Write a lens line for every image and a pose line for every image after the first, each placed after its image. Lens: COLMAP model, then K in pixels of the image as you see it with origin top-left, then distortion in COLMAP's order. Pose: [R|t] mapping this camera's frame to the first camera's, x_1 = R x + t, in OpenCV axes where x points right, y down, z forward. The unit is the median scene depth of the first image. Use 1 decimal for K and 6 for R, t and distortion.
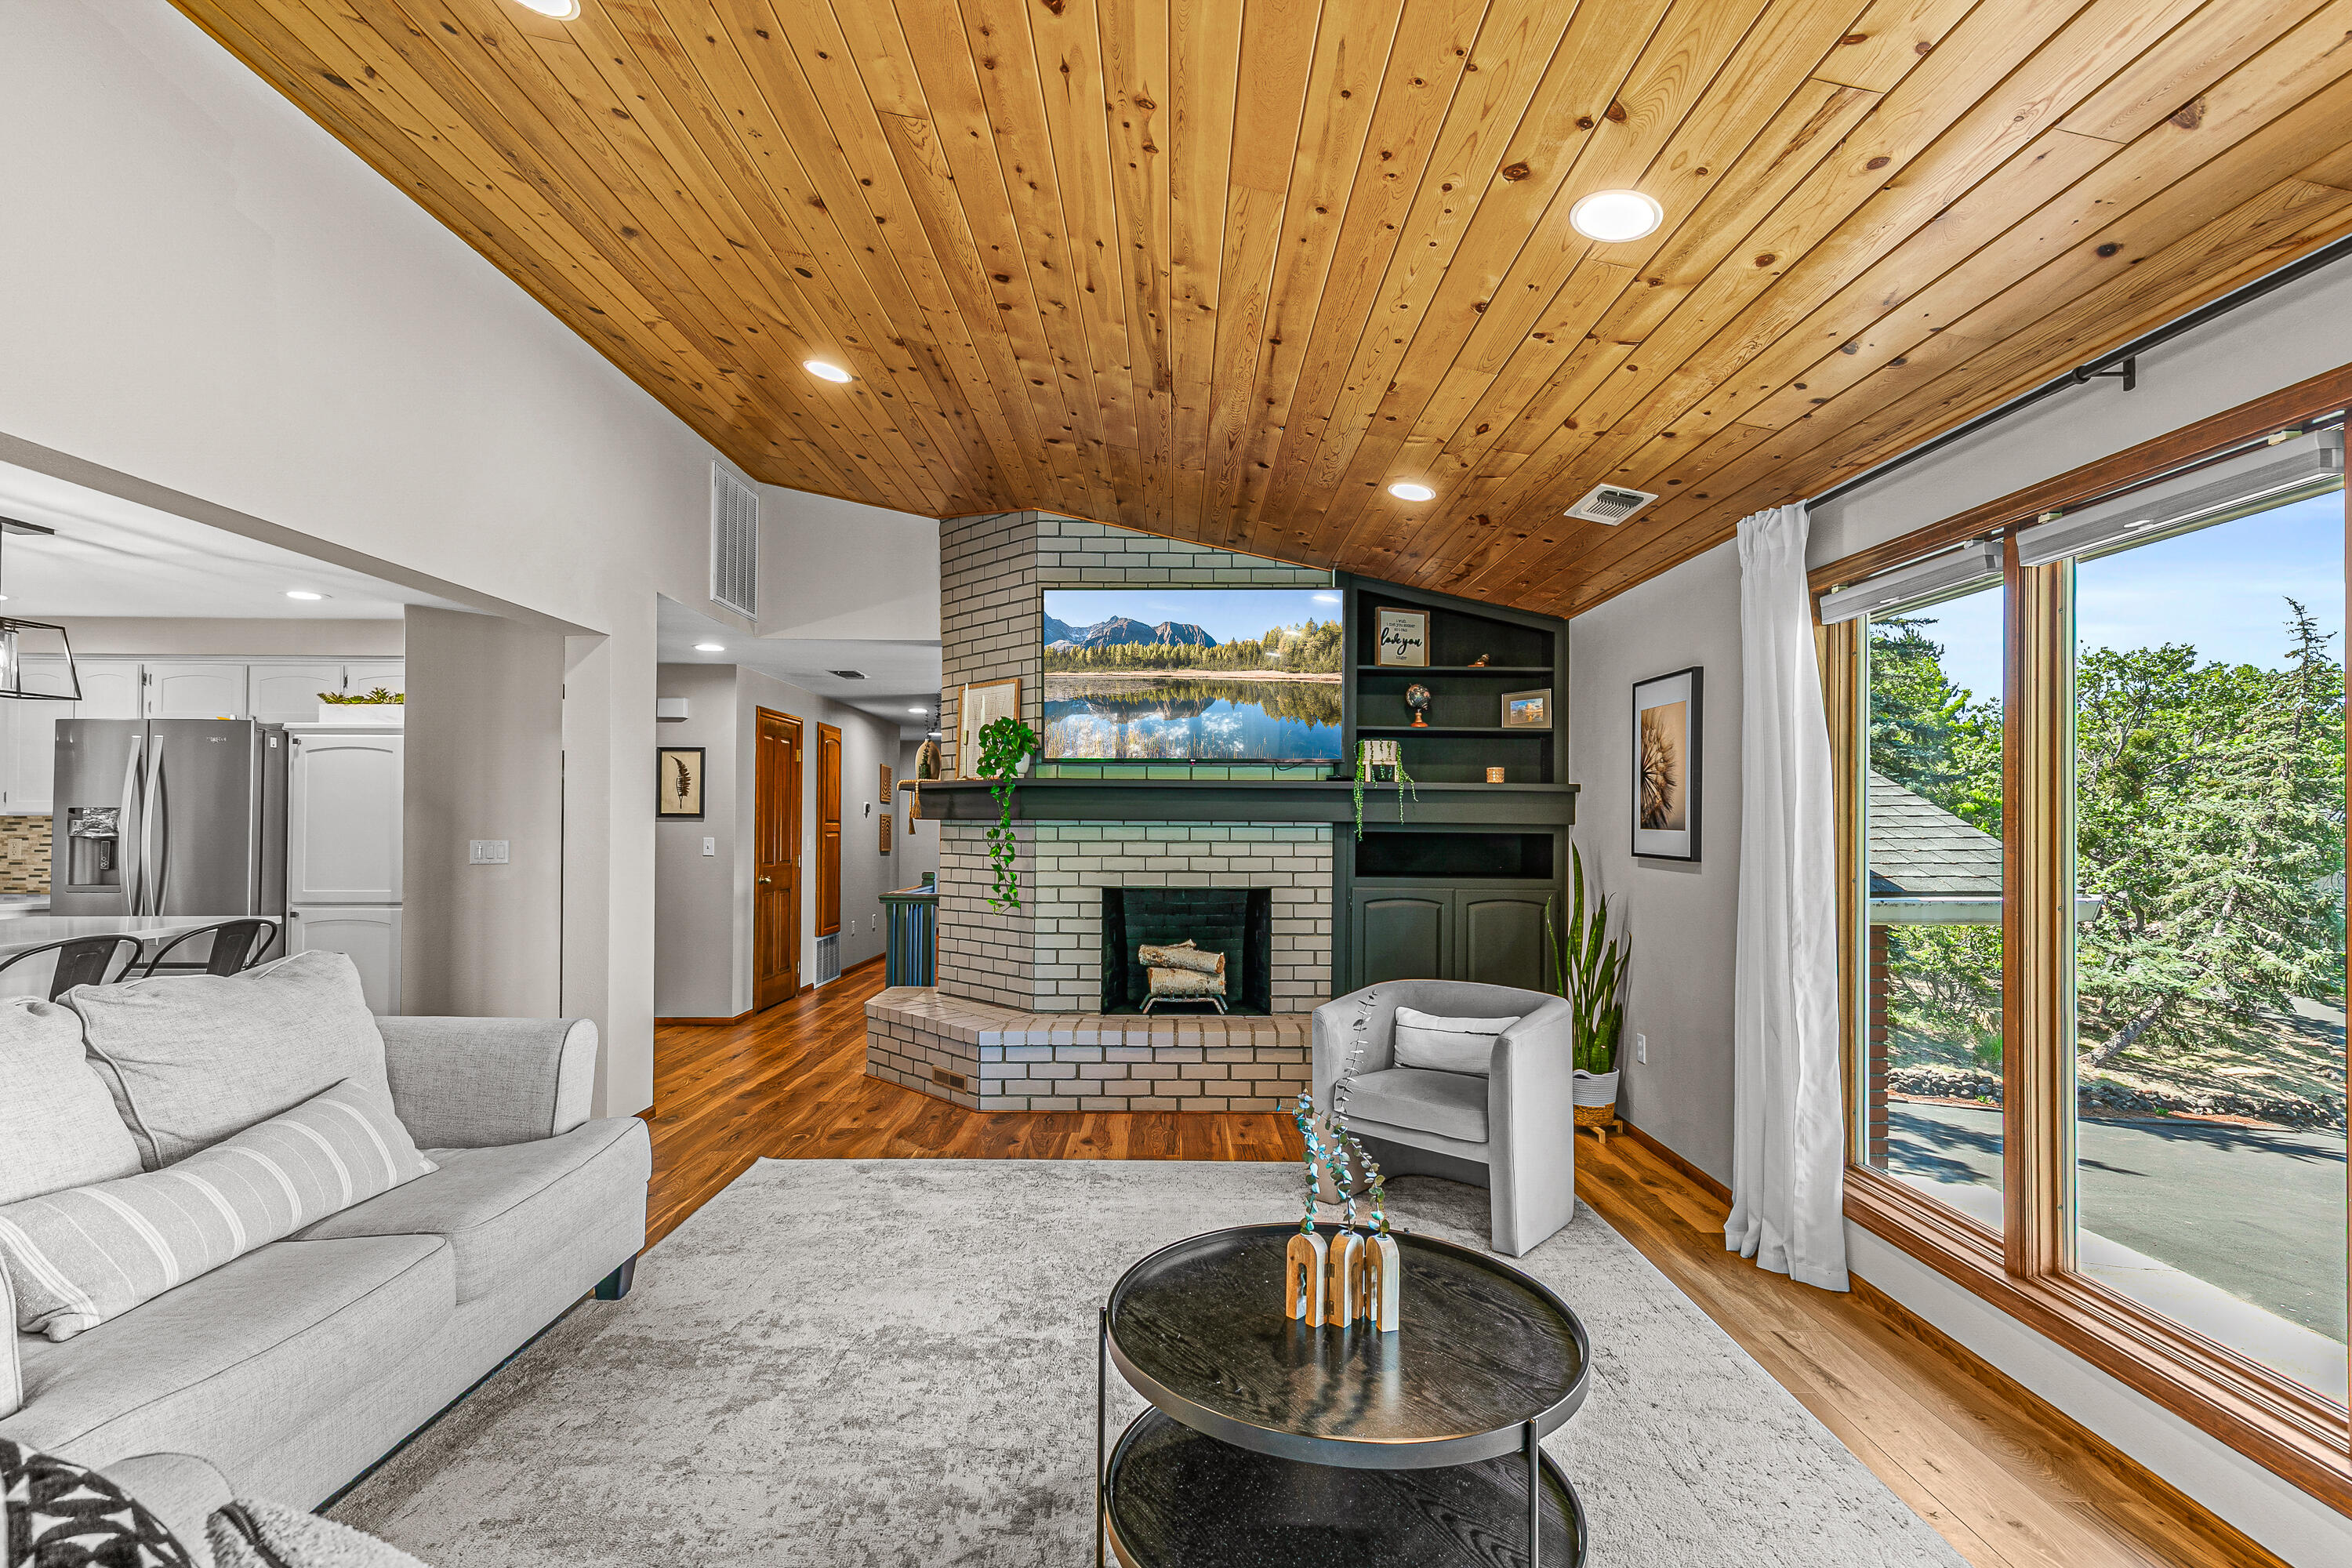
lens RADIAL K [[1085.7, 0, 1168.2], [0, 1085.7, 807.6], [0, 0, 1]] dist [0.009034, -0.000737]
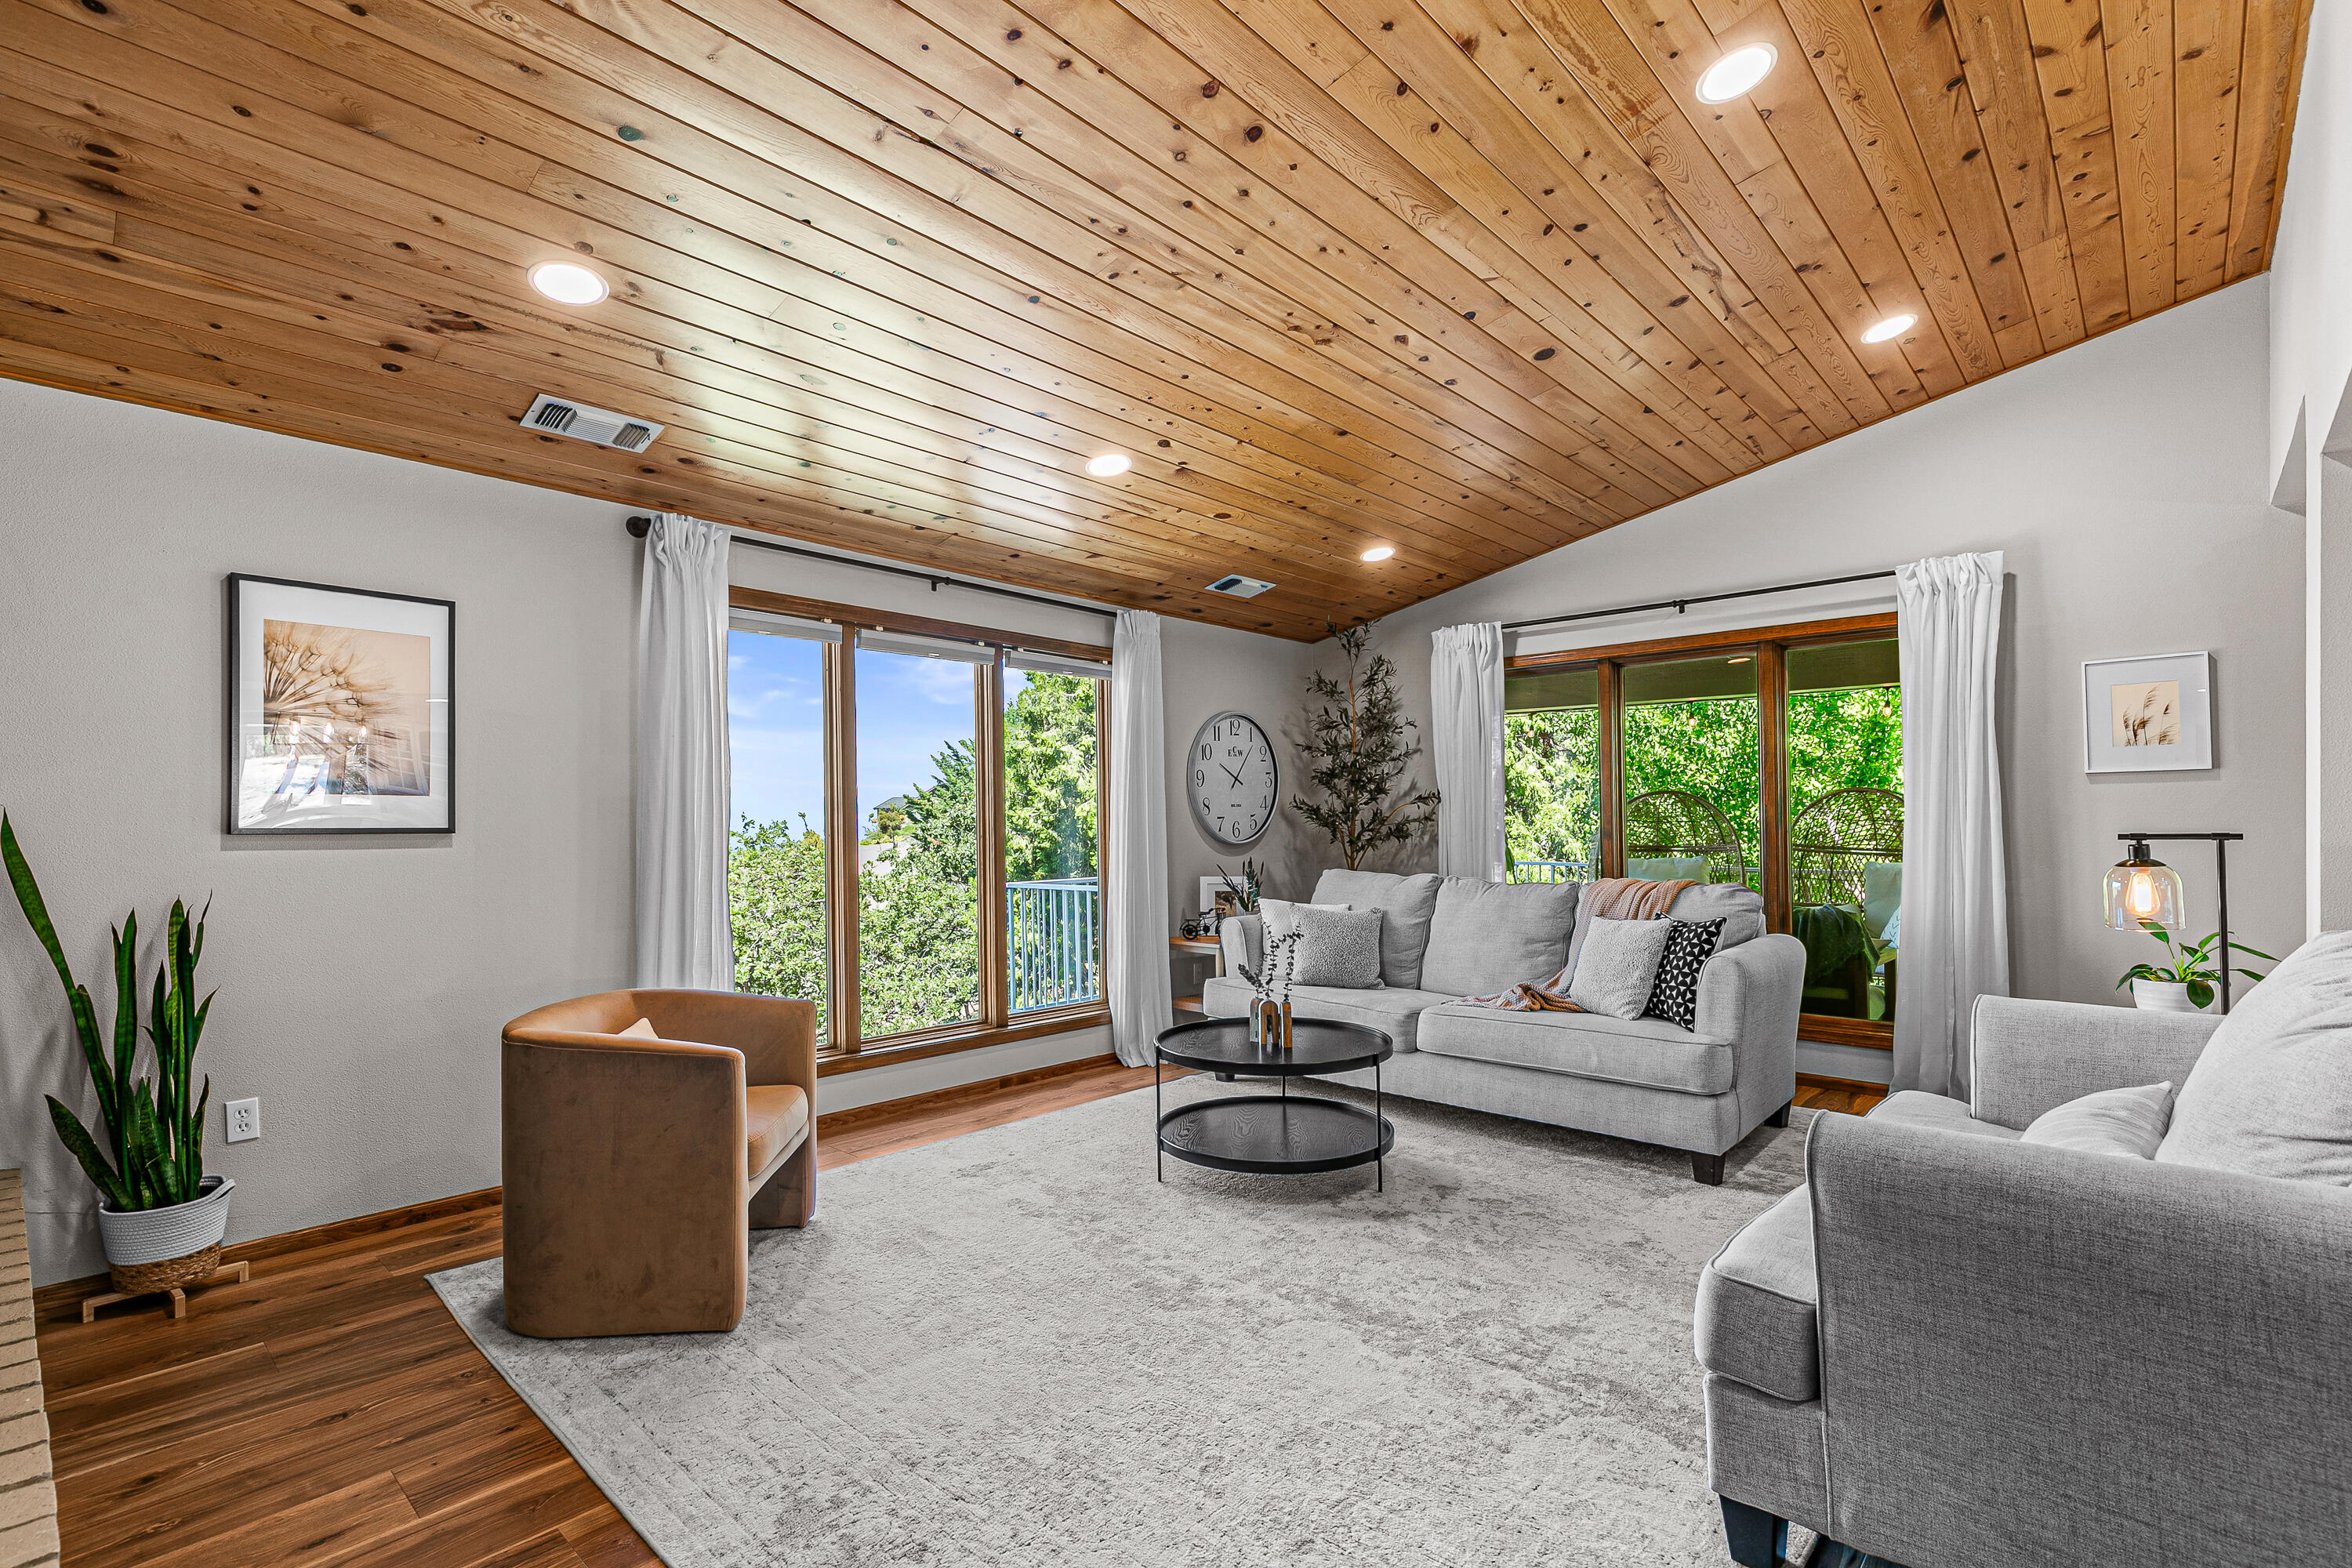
lens RADIAL K [[1080.0, 0, 1207.2], [0, 1080.0, 800.5], [0, 0, 1]] dist [0.010278, -0.001030]
pose [[-0.749268, 0.008655, 0.662210, -0.446871], [-0.008051, 0.999722, -0.022175, 0.033927], [-0.662218, -0.021947, -0.748990, 1.086157]]
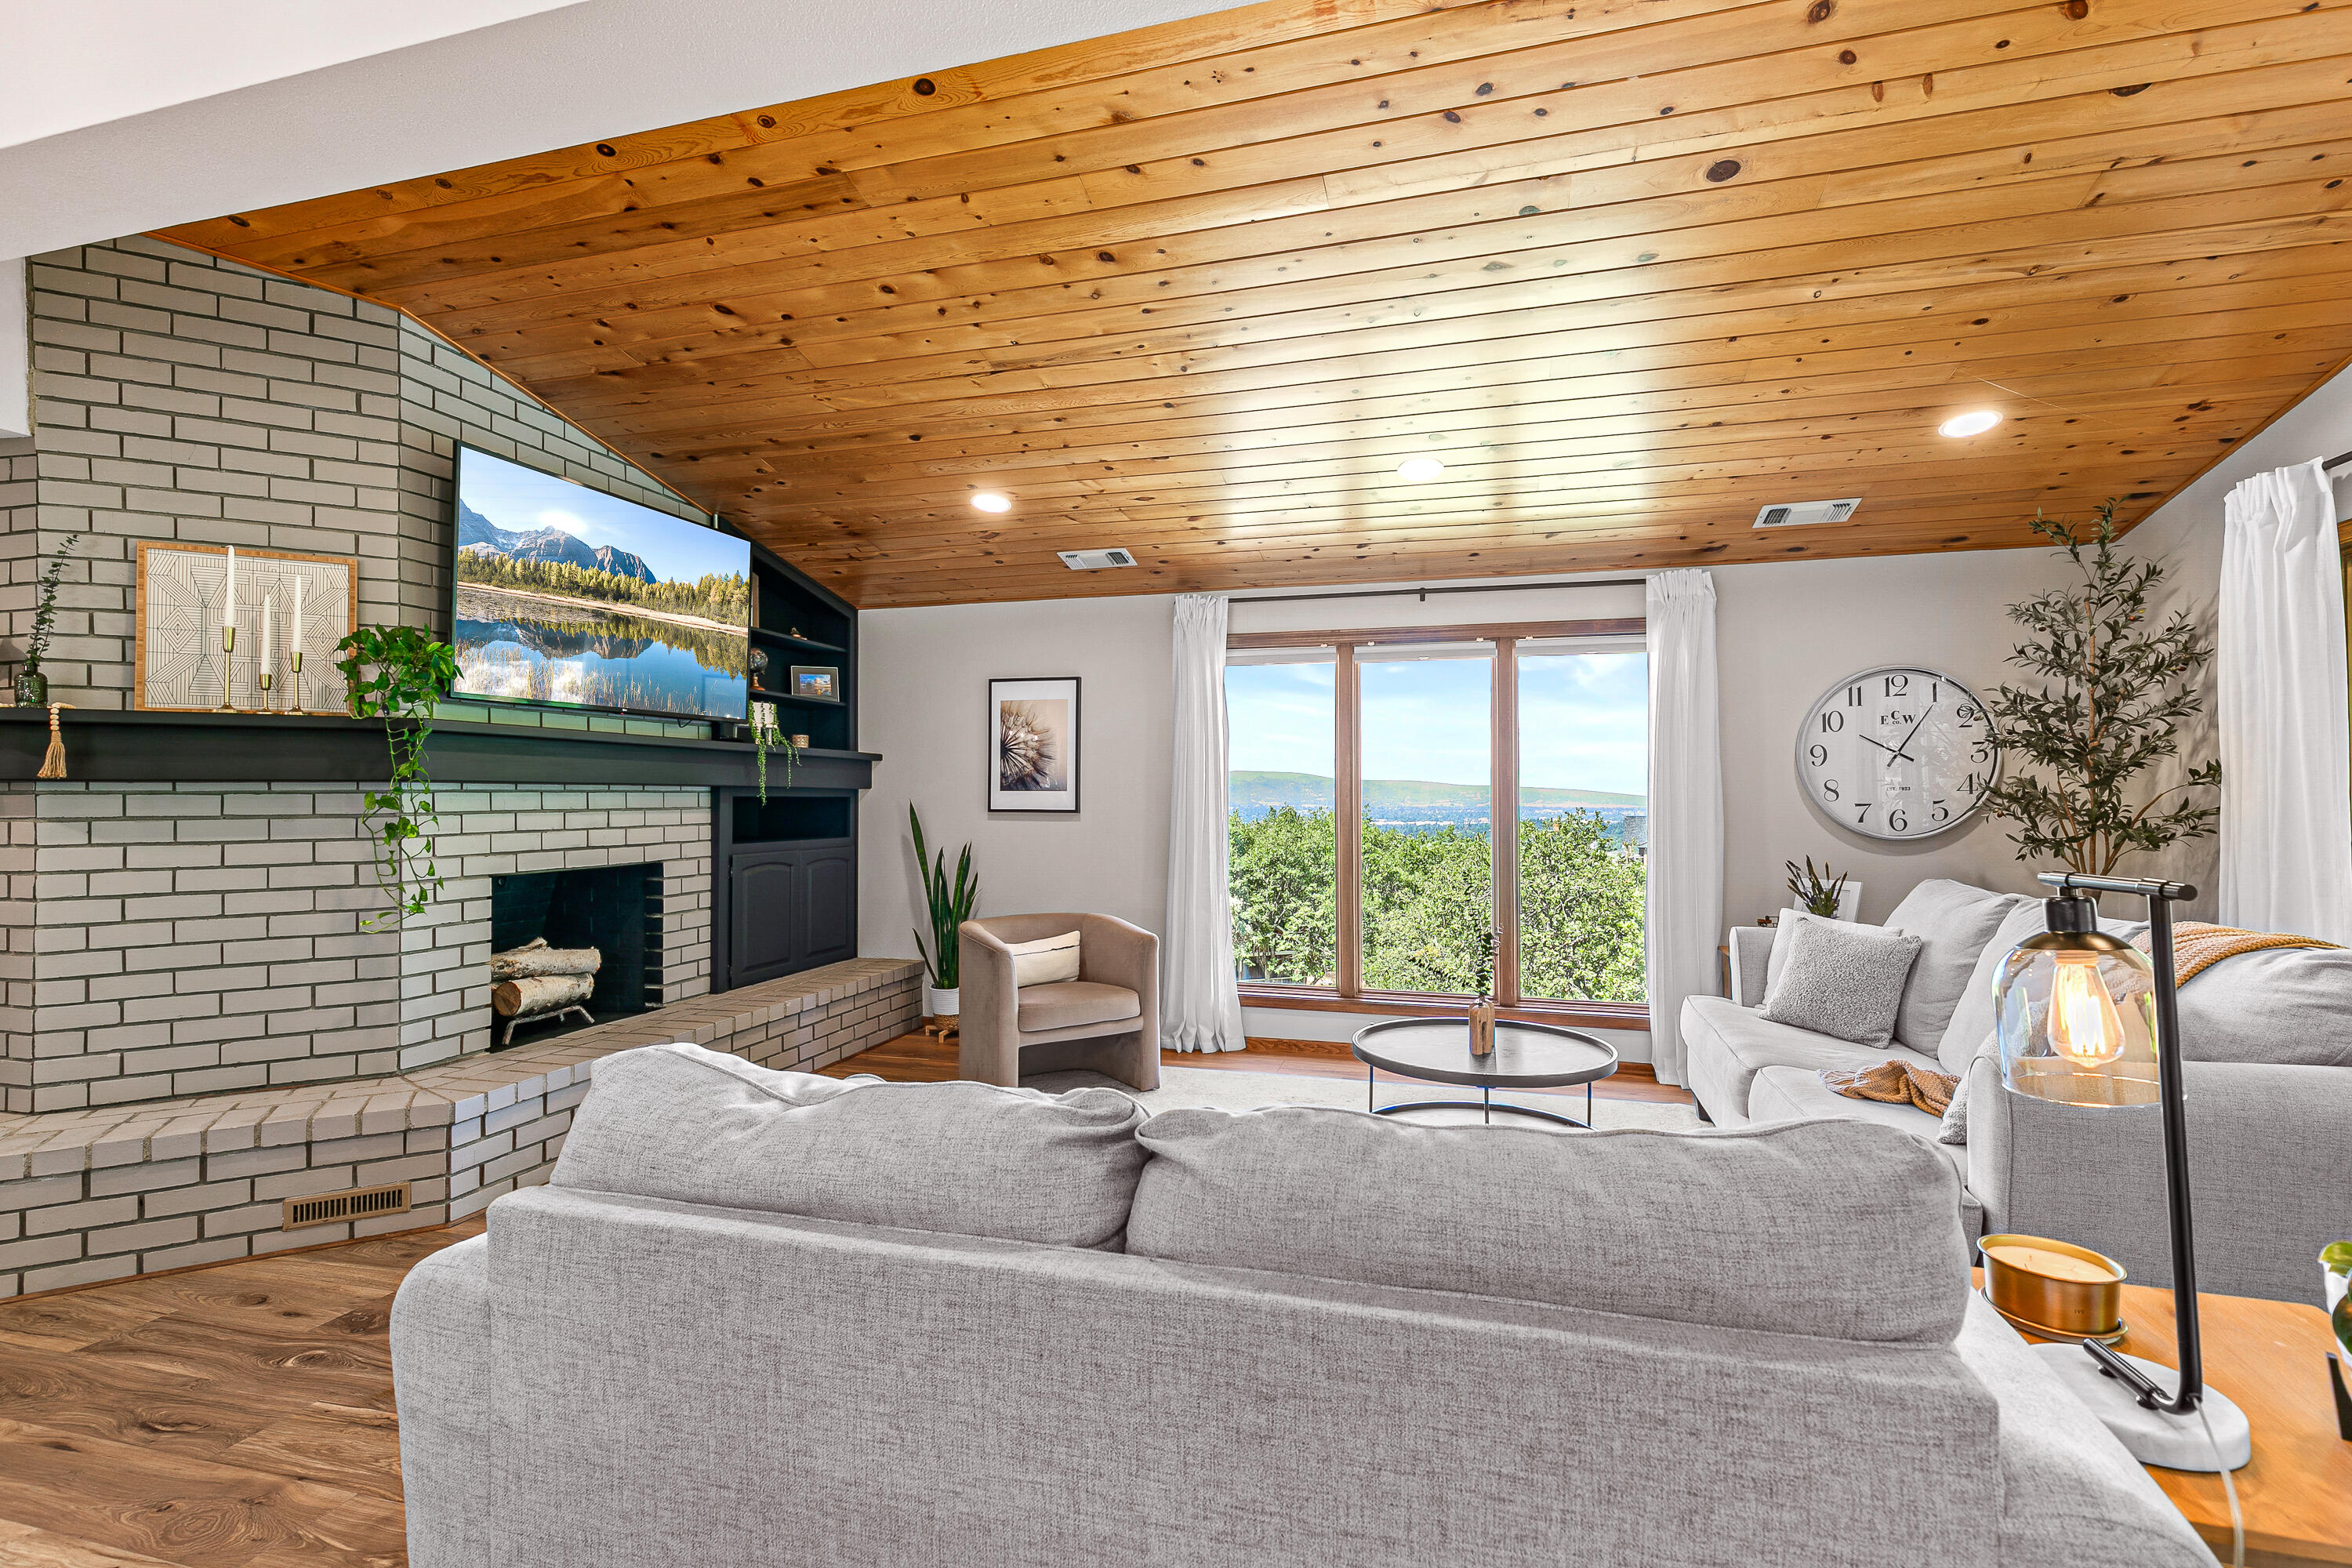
lens RADIAL K [[1080.0, 0, 1185.3], [0, 1080.0, 786.9], [0, 0, 1]] dist [0.010278, -0.001030]
pose [[0.259810, 0.001039, 0.965659, -0.745603], [-0.007441, 0.999972, 0.000926, 0.011695], [-0.965631, -0.007426, 0.259810, 0.431992]]
